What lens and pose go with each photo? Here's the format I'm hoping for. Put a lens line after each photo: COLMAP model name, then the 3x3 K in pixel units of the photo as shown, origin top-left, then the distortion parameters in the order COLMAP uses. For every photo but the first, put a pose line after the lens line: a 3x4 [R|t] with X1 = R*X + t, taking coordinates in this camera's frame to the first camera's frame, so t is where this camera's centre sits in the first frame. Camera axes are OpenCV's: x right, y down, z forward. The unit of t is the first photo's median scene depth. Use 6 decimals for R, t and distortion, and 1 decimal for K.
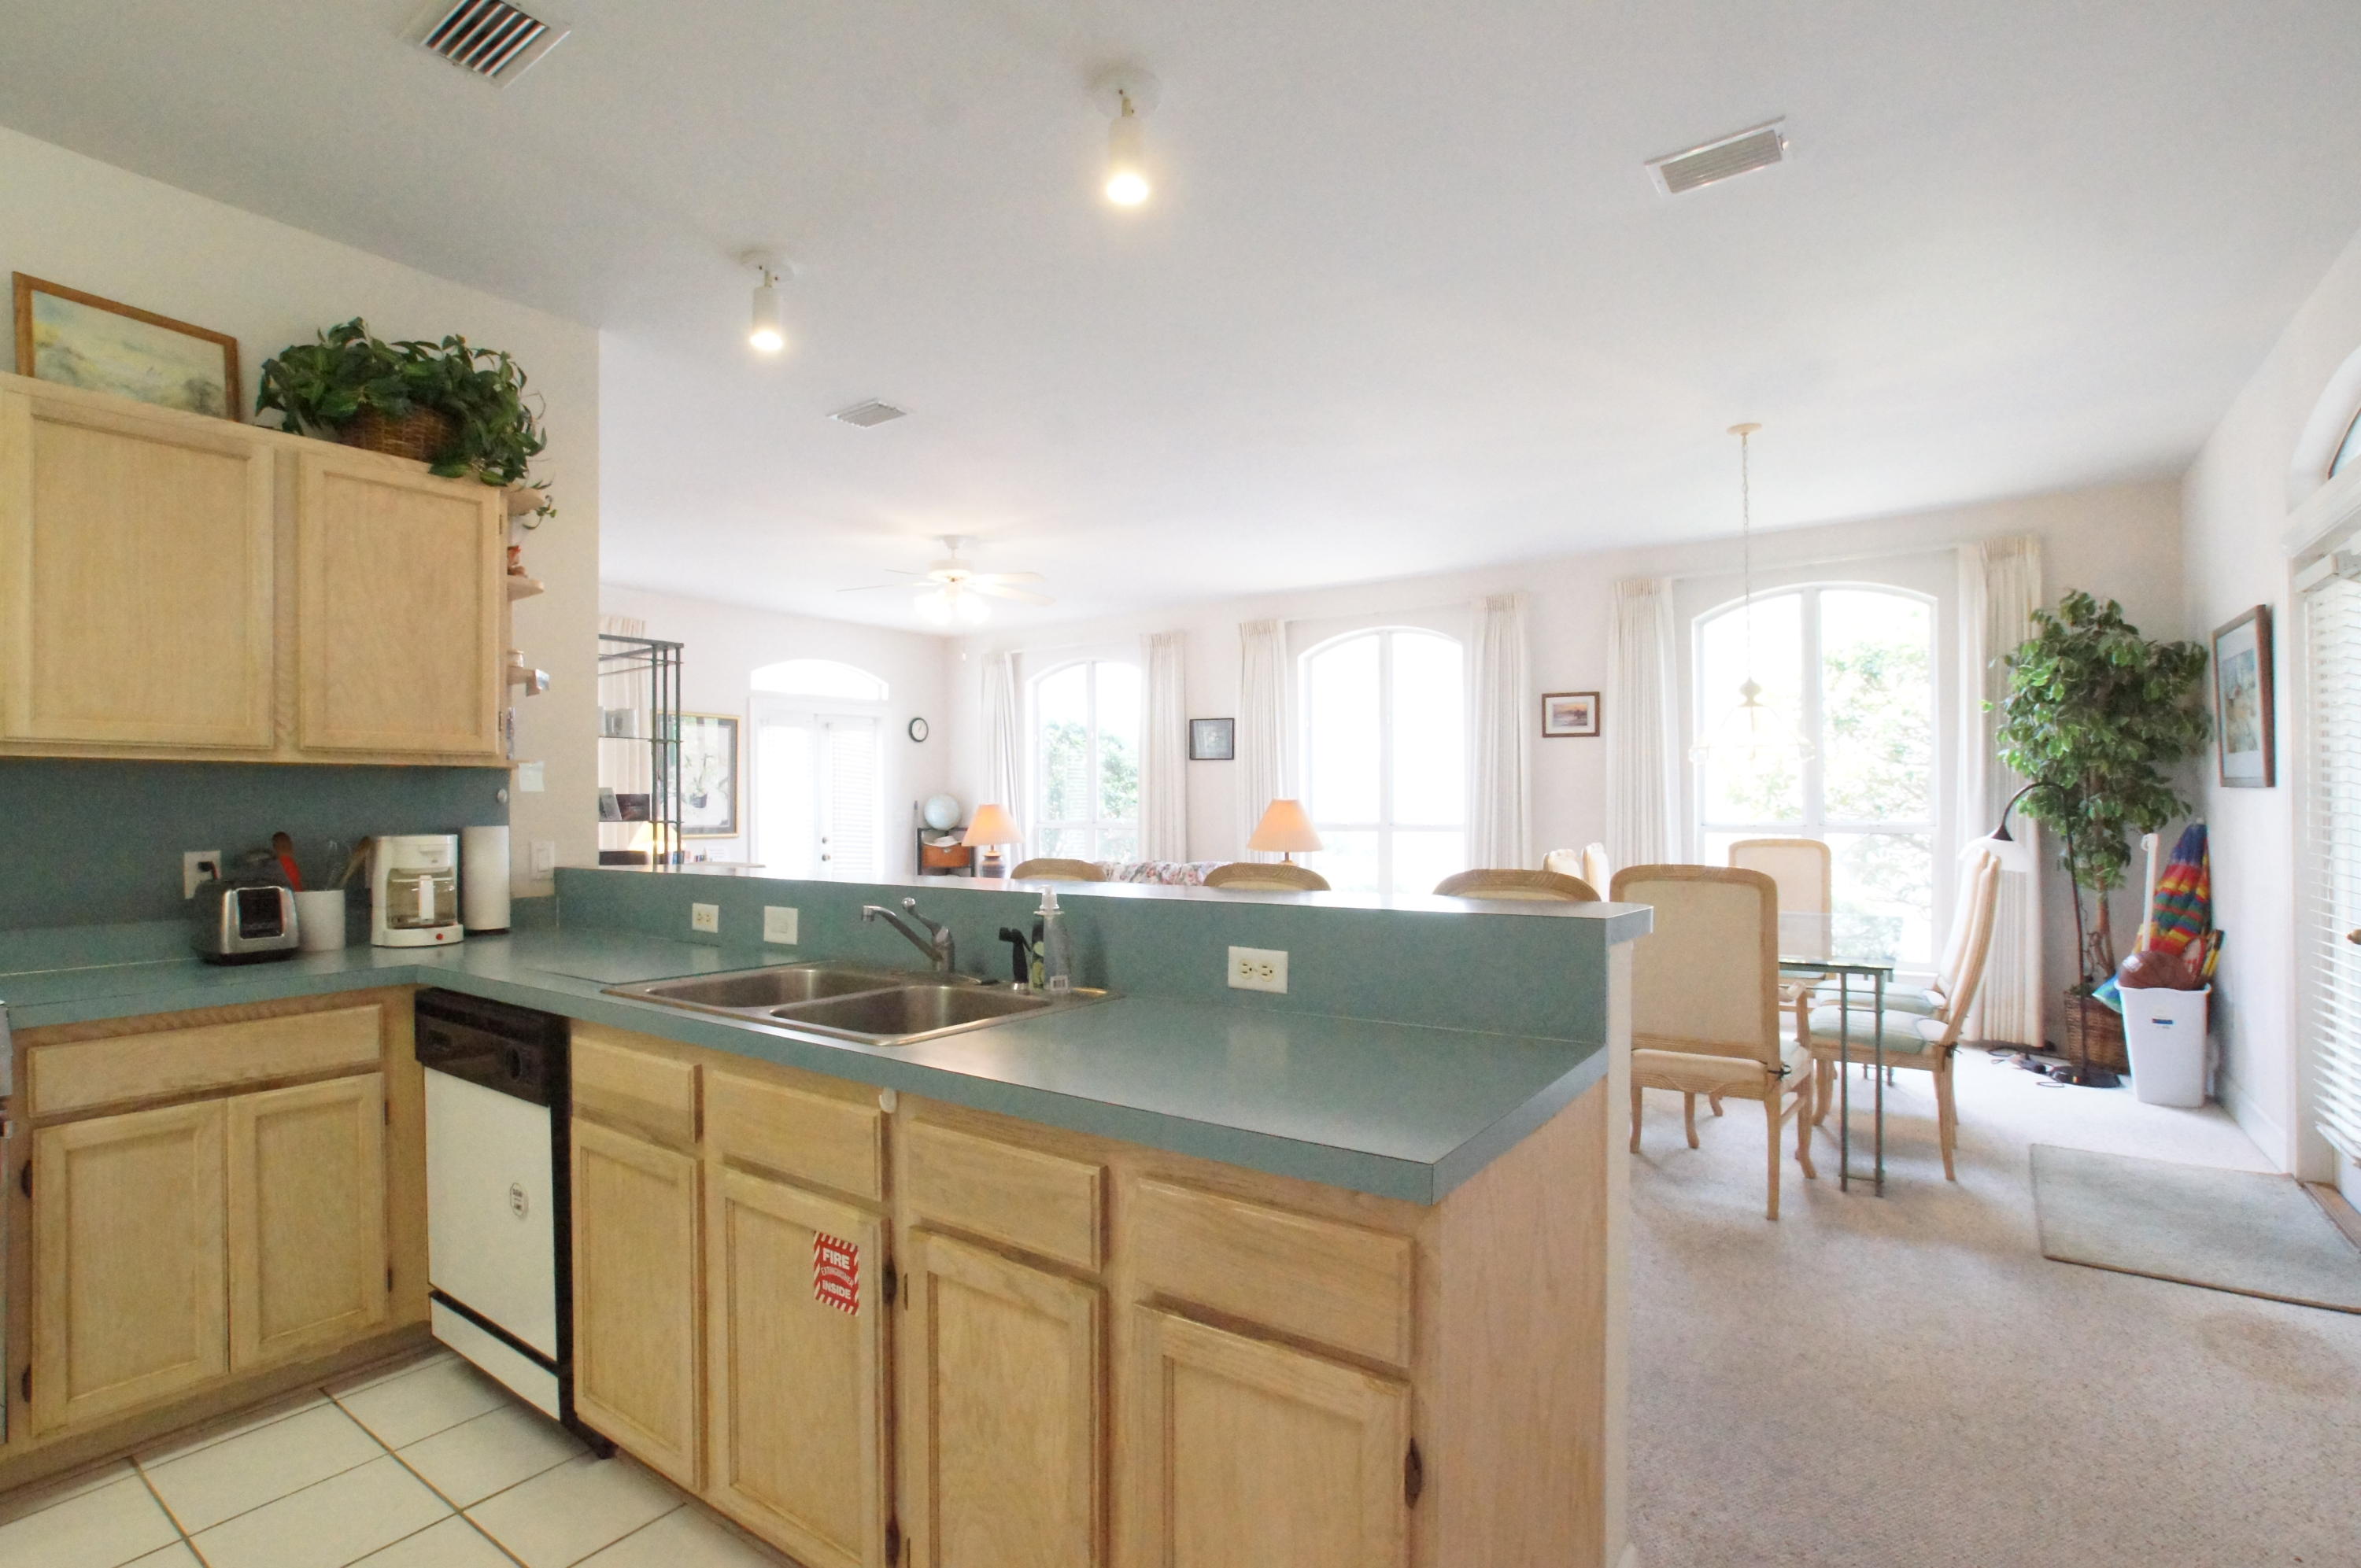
lens RADIAL K [[1130.9, 0, 1158.5], [0, 1130.9, 801.2], [0, 0, 1]] dist [-0.087351, 0.049584]
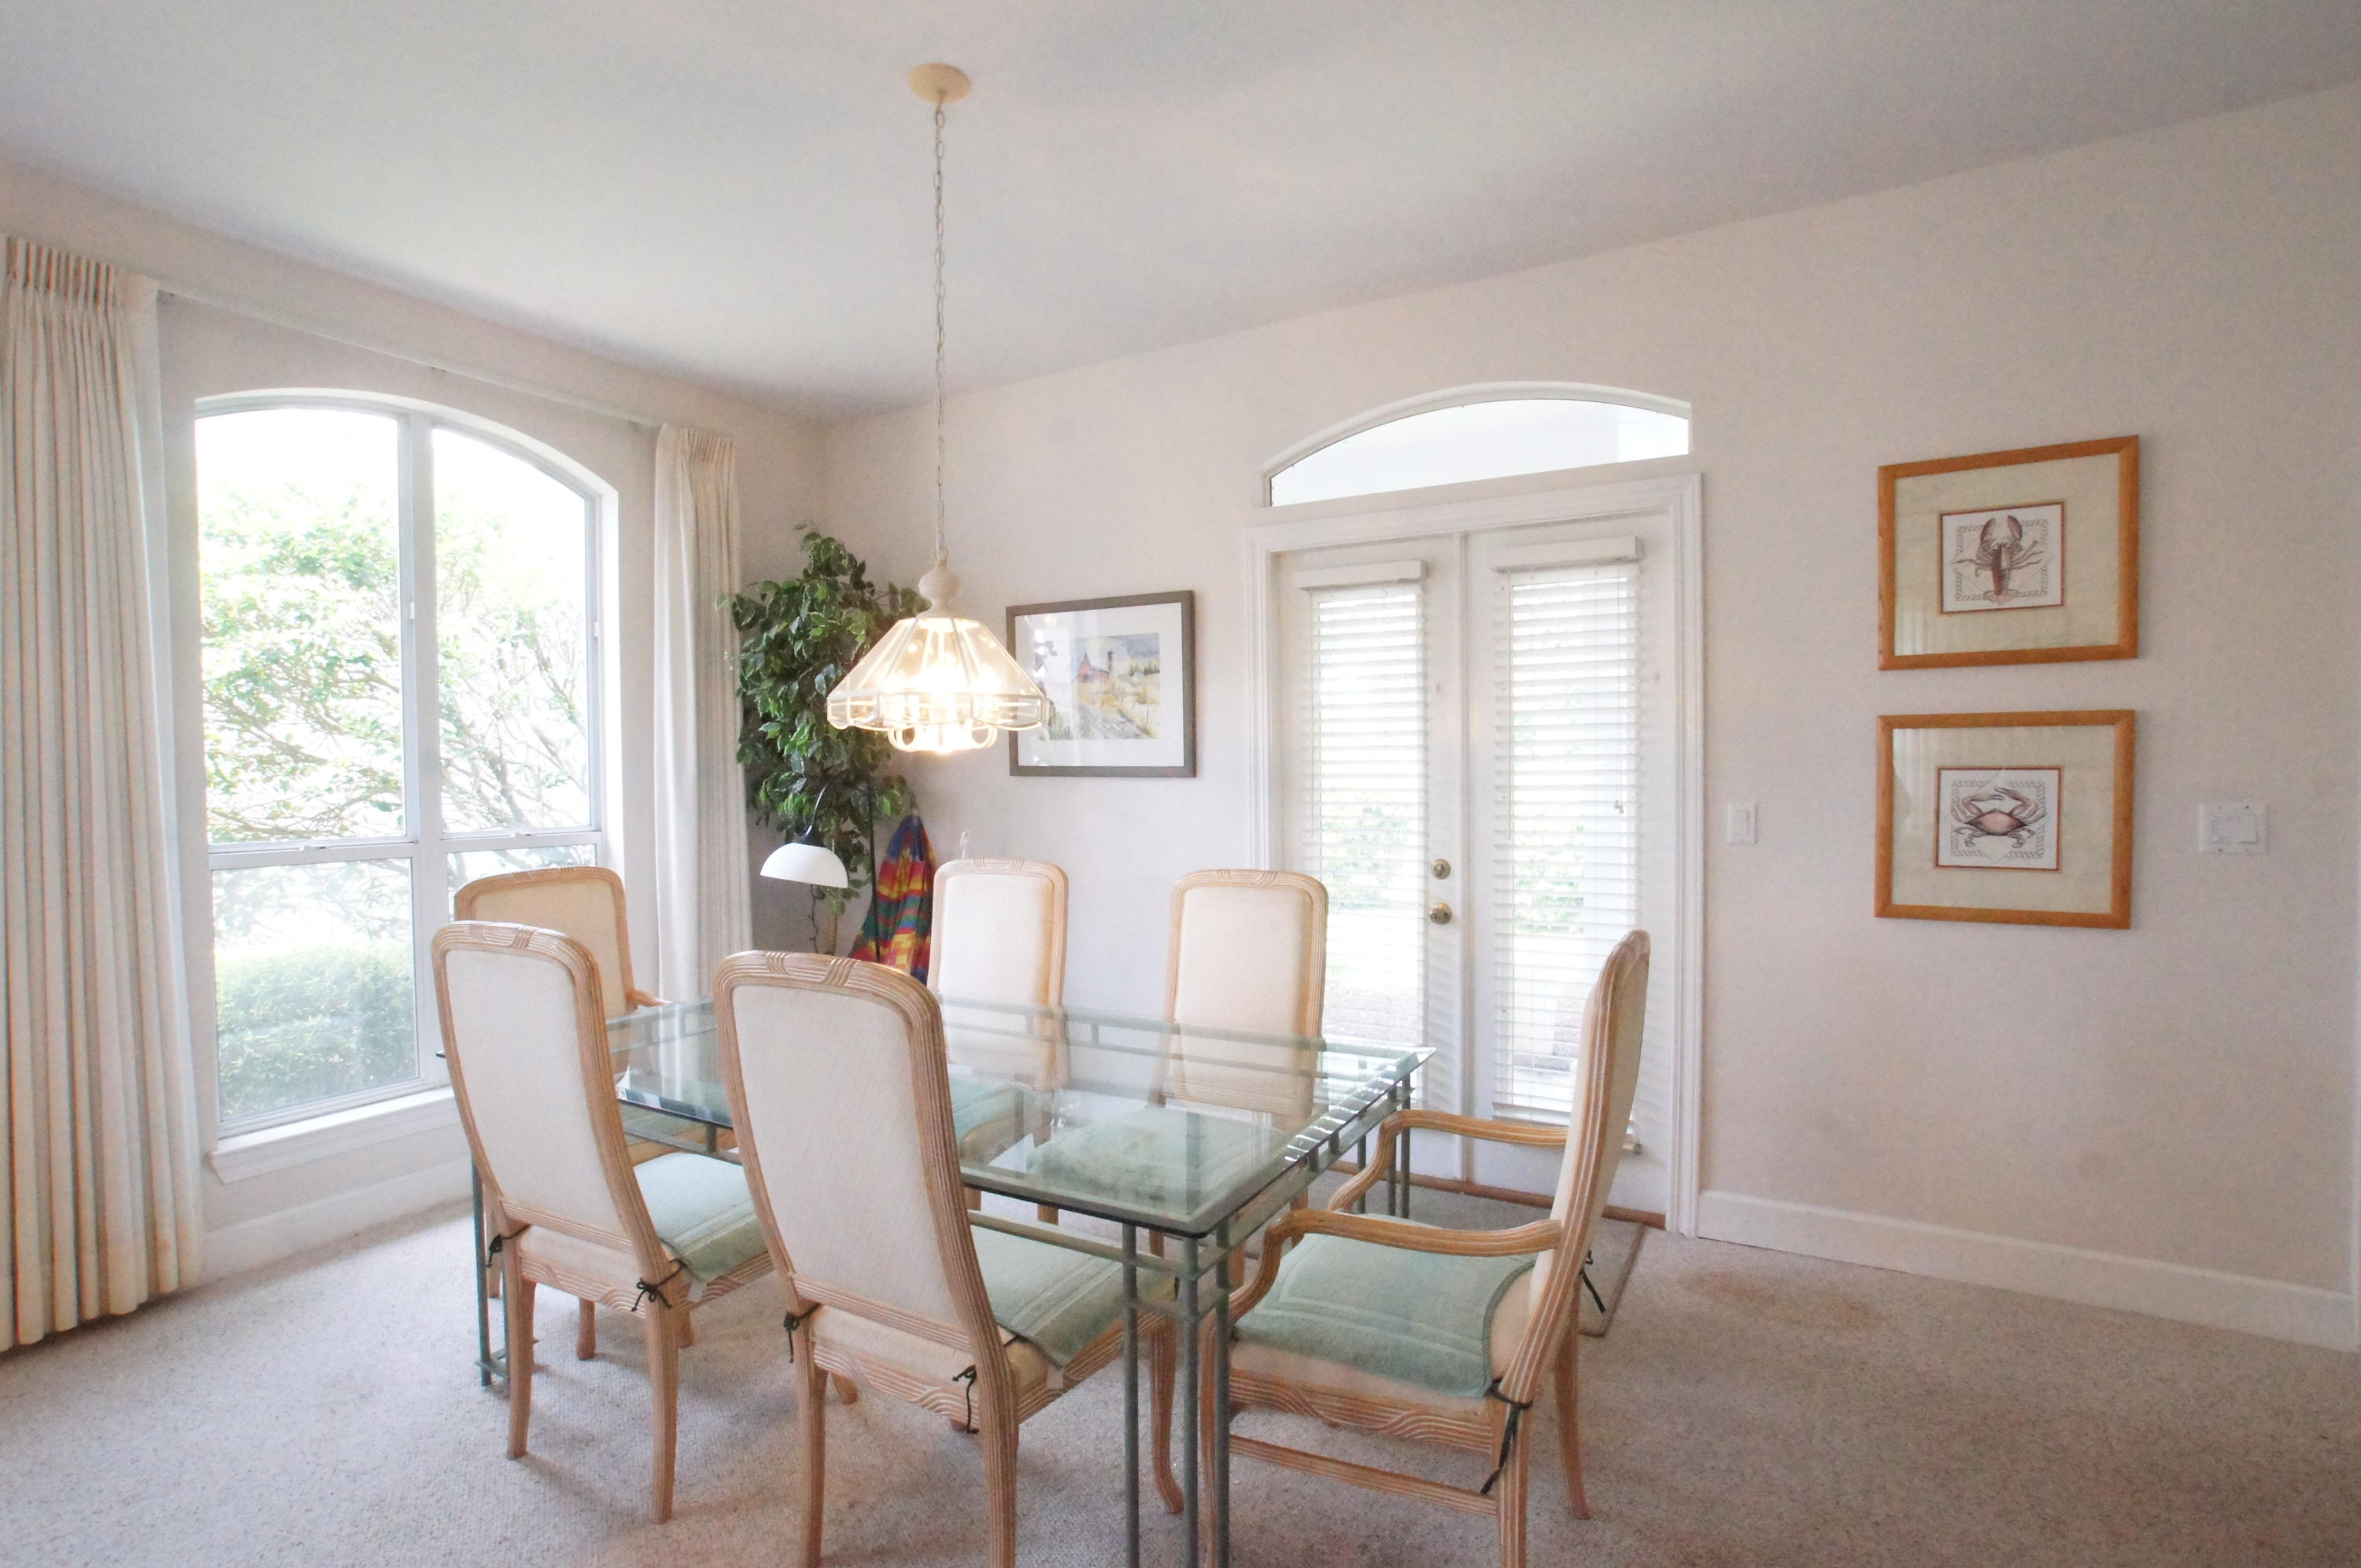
lens RADIAL K [[1130.9, 0, 1158.5], [0, 1130.9, 801.2], [0, 0, 1]] dist [-0.087351, 0.049584]
pose [[-0.091998, -0.024737, 0.995452, 0.003174], [0.006412, 0.999656, 0.025434, -0.012717], [-0.995739, 0.008723, -0.091807, 0.859346]]
